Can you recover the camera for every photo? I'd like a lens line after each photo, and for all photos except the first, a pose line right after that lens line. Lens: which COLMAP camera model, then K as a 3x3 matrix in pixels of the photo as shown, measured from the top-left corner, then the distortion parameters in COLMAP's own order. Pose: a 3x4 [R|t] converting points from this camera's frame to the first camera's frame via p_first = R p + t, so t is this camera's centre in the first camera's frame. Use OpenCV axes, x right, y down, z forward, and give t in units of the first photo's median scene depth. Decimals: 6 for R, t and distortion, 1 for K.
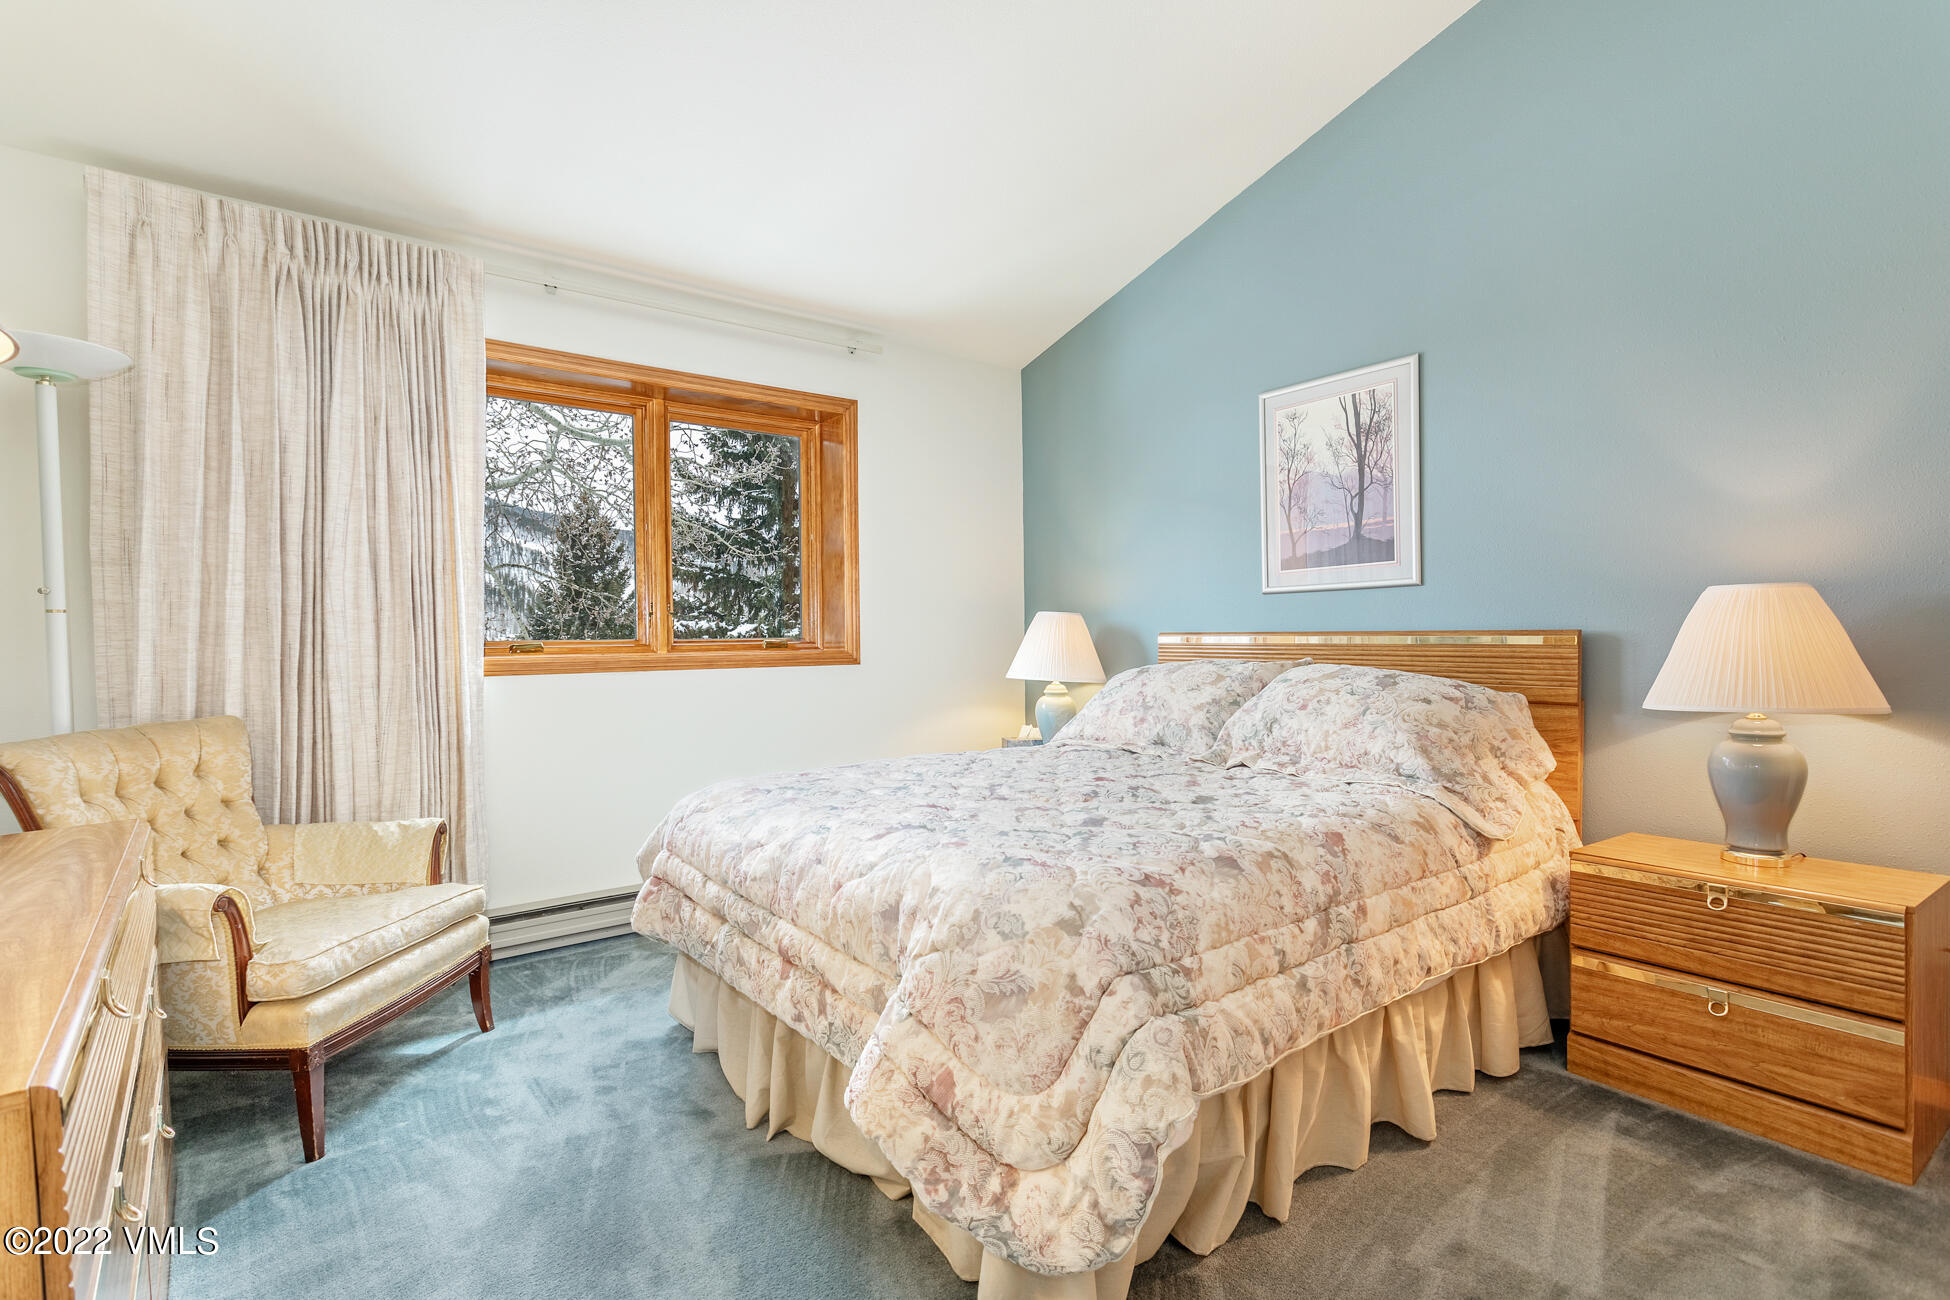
lens RADIAL K [[941.1, 0, 970.8], [0, 941.1, 647.3], [0, 0, 1]] dist [-0.003721, 0.000039]
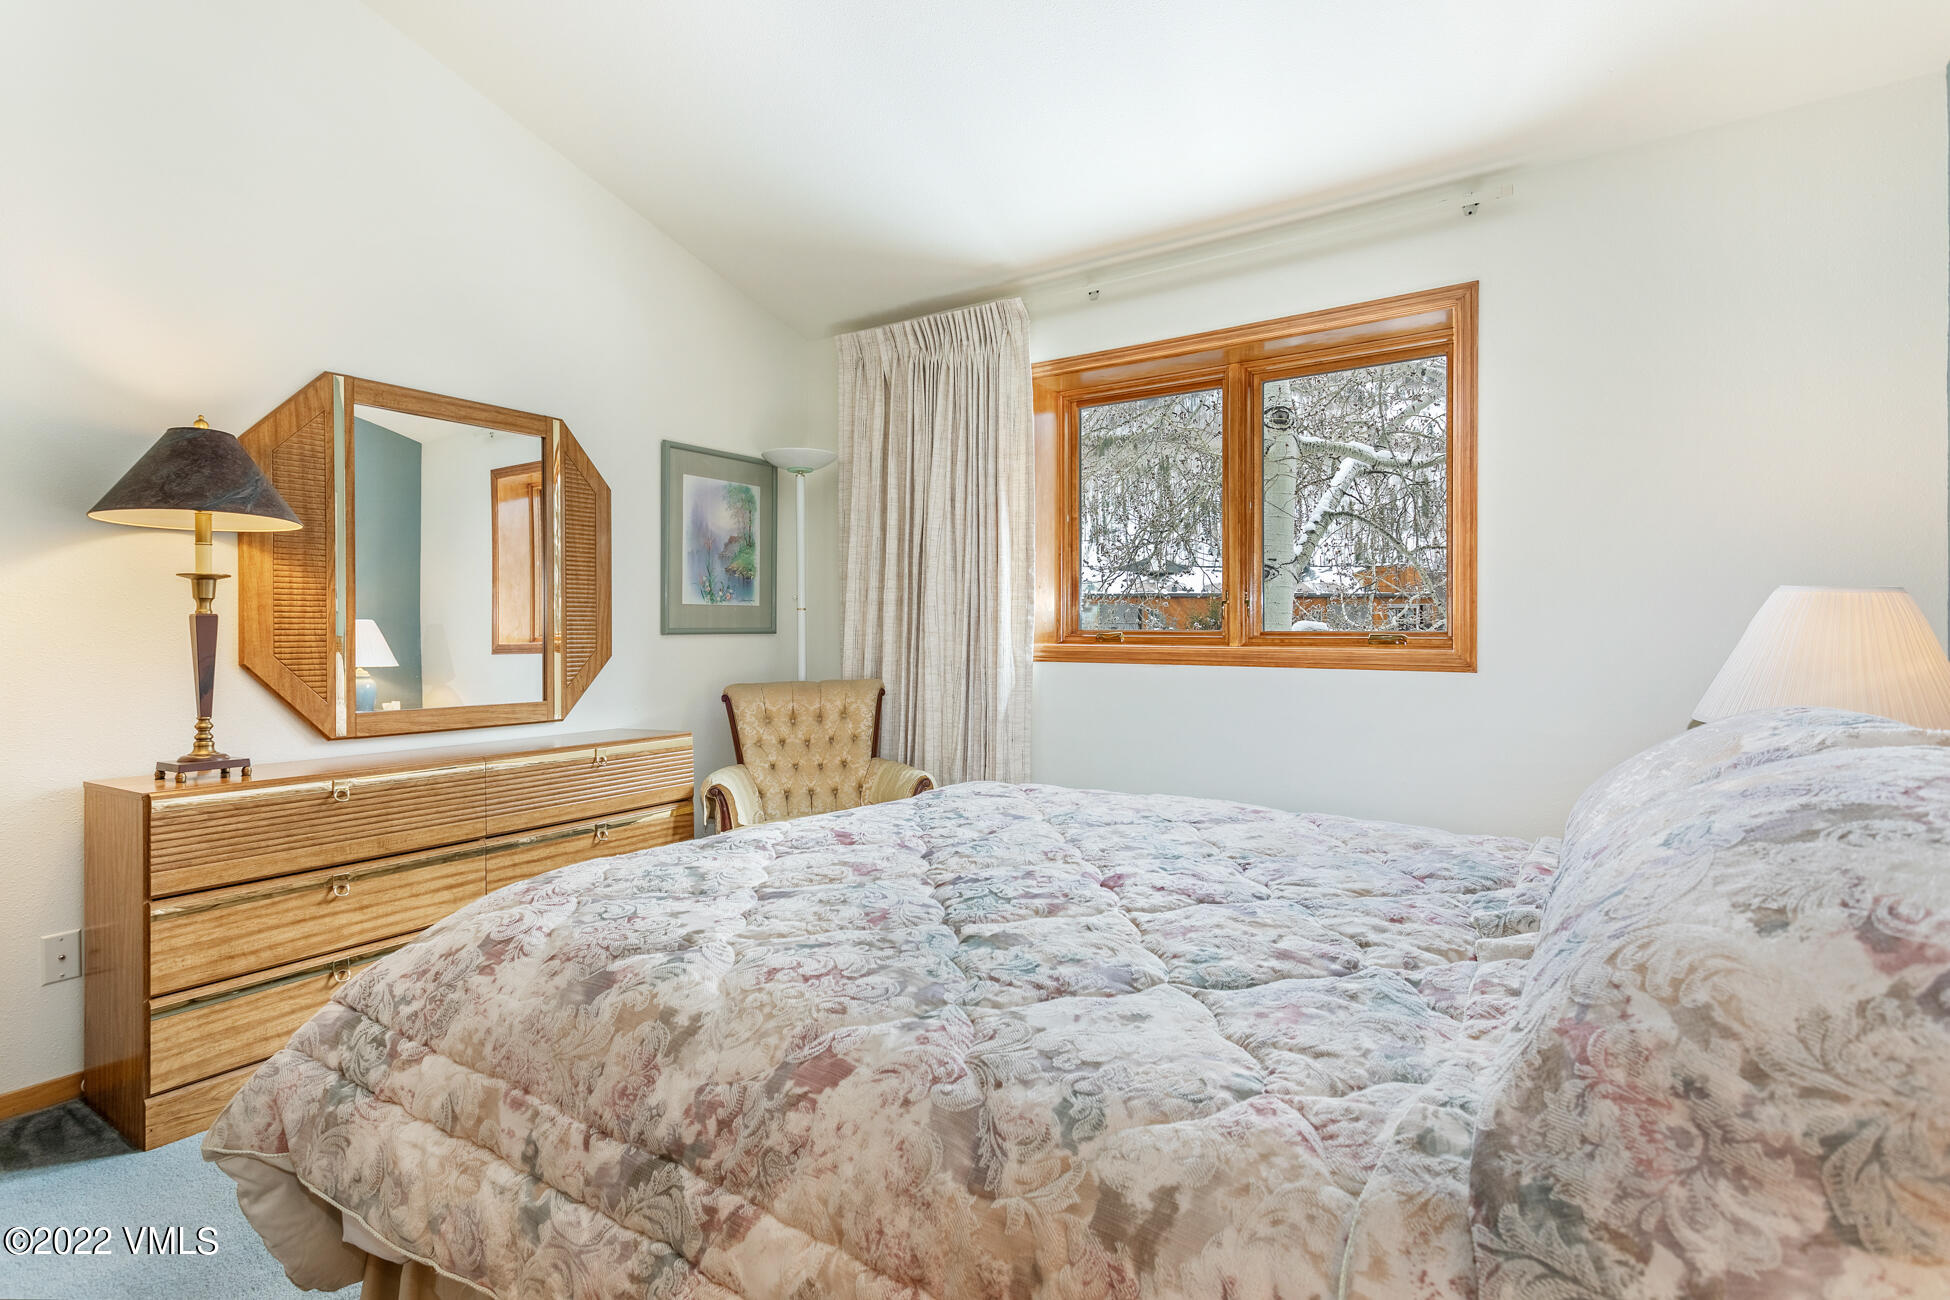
lens RADIAL K [[941.1, 0, 971.3], [0, 941.1, 634.8], [0, 0, 1]] dist [-0.003721, 0.000039]
pose [[0.295198, 0.018025, -0.955266, 0.816729], [-0.014736, 0.999789, 0.014311, -0.024720], [0.955322, 0.009852, 0.295402, 0.880529]]
